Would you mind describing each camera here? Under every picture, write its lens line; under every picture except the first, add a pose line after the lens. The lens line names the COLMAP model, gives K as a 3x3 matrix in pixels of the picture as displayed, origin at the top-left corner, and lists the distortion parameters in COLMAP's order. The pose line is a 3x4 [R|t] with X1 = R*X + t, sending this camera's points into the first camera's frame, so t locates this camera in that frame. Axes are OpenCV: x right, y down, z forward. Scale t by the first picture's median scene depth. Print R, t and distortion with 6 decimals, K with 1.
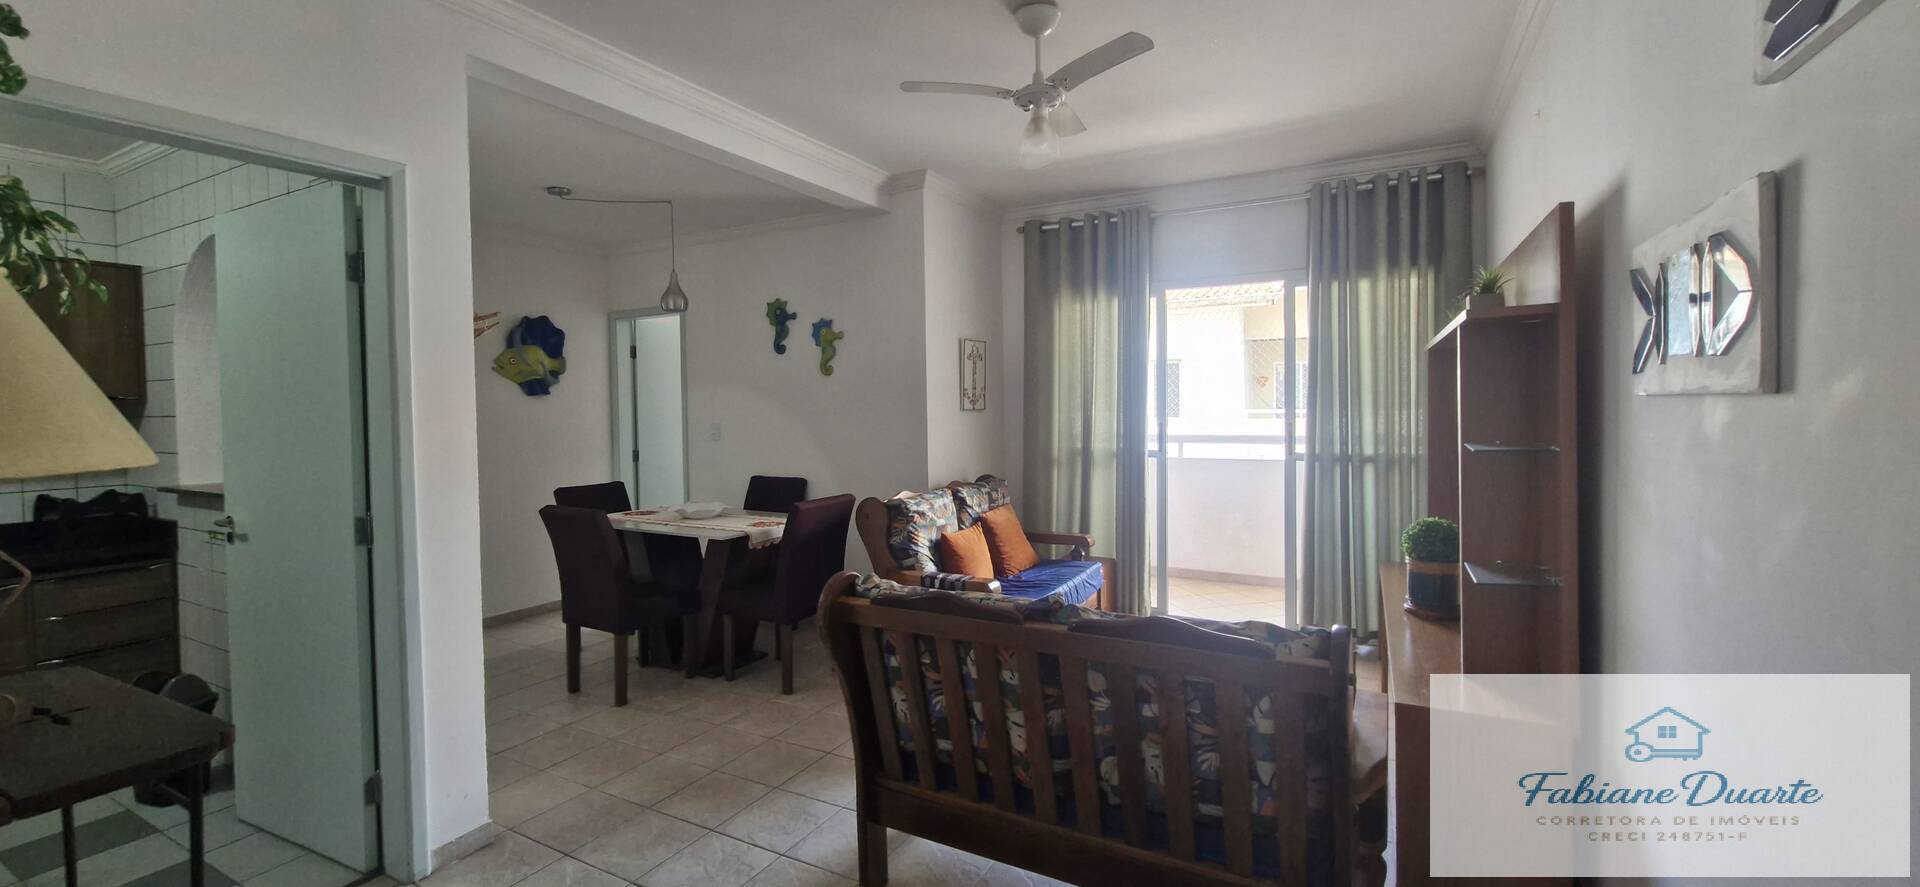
lens RADIAL K [[761.3, 0, 968.9], [0, 761.3, 418.3], [0, 0, 1]] dist [0.002384, -0.000158]
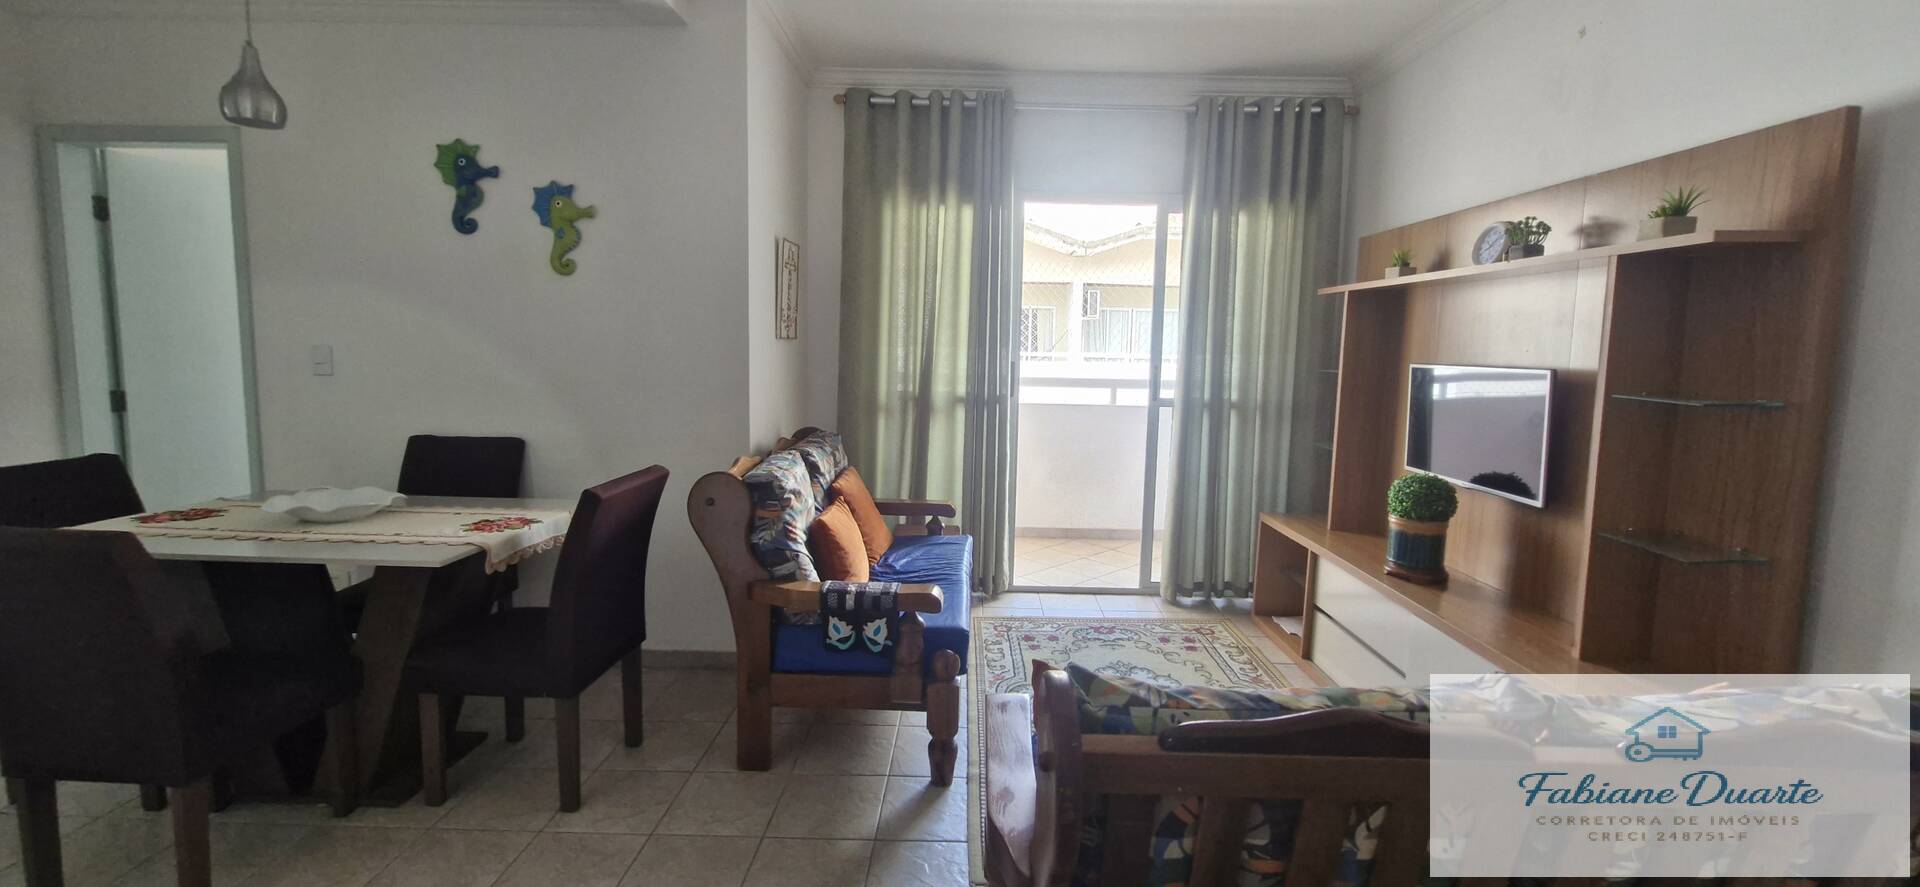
lens RADIAL K [[761.3, 0, 968.9], [0, 761.3, 418.3], [0, 0, 1]] dist [0.002384, -0.000158]
pose [[0.885294, -0.012100, 0.464874, -0.184377], [-0.024911, 0.996992, 0.073391, 0.007230], [-0.464364, -0.076553, 0.882330, 0.280558]]
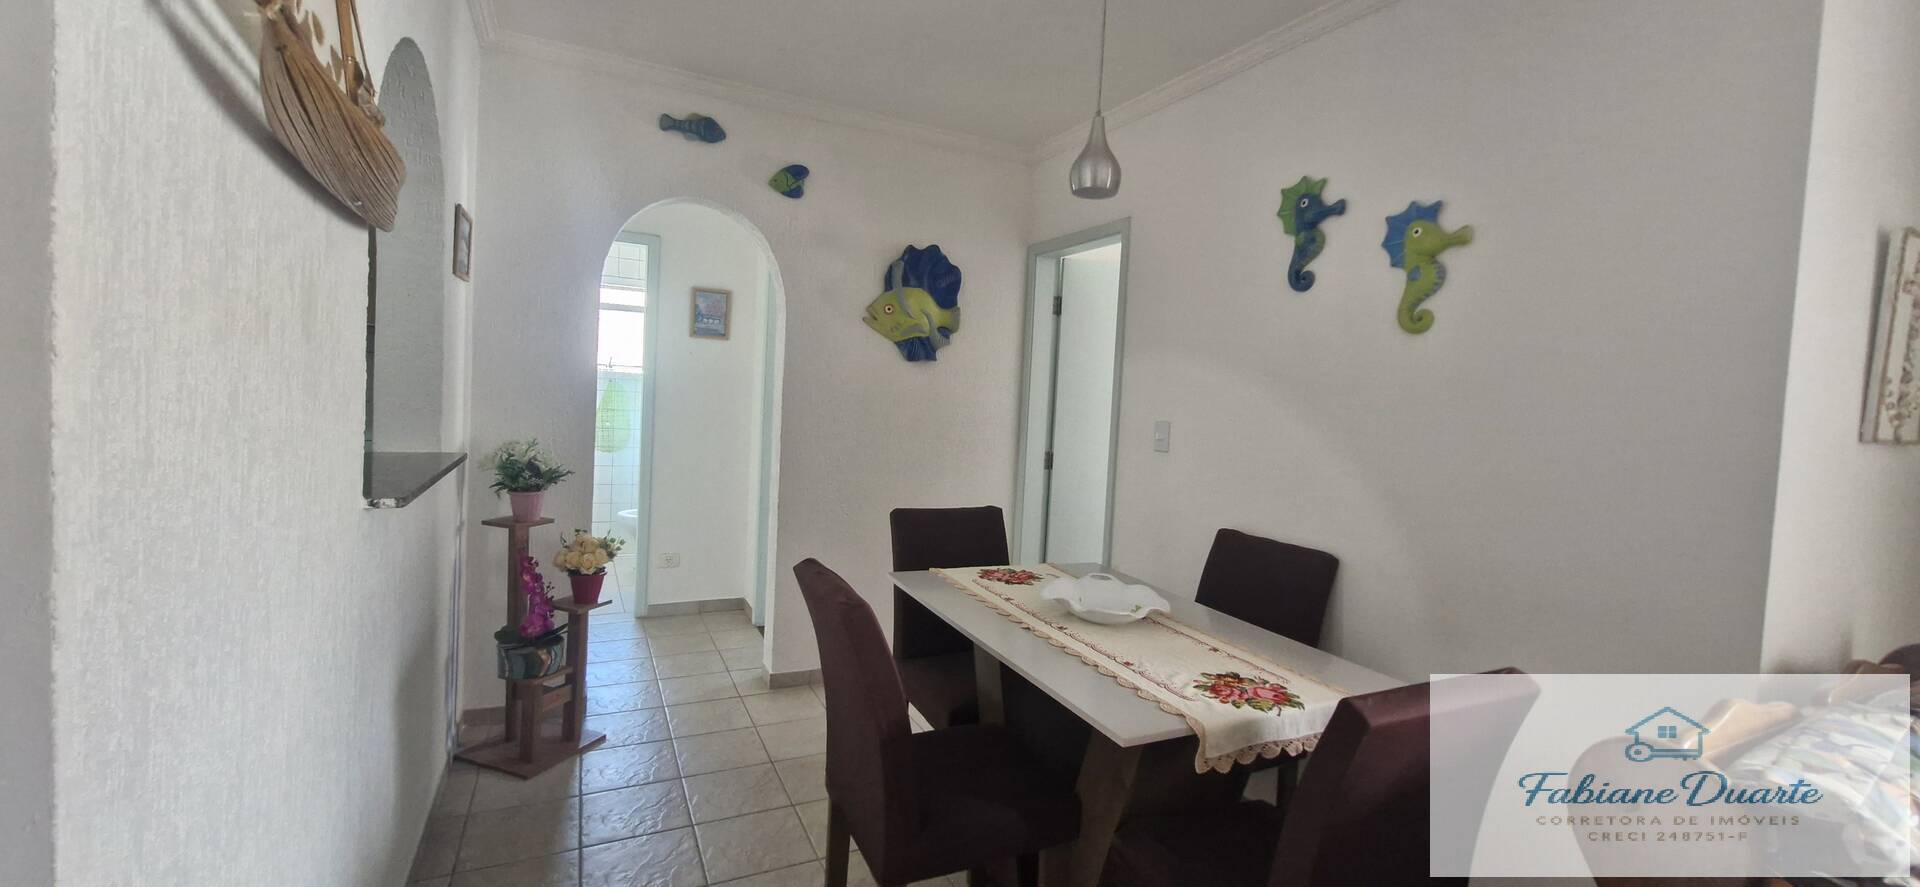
lens RADIAL K [[761.3, 0, 968.9], [0, 761.3, 418.3], [0, 0, 1]] dist [0.002384, -0.000158]
pose [[0.819708, 0.077454, -0.567521, -0.144273], [-0.076430, 0.996745, 0.025641, 0.000574], [0.567660, 0.022357, 0.822960, 0.497497]]
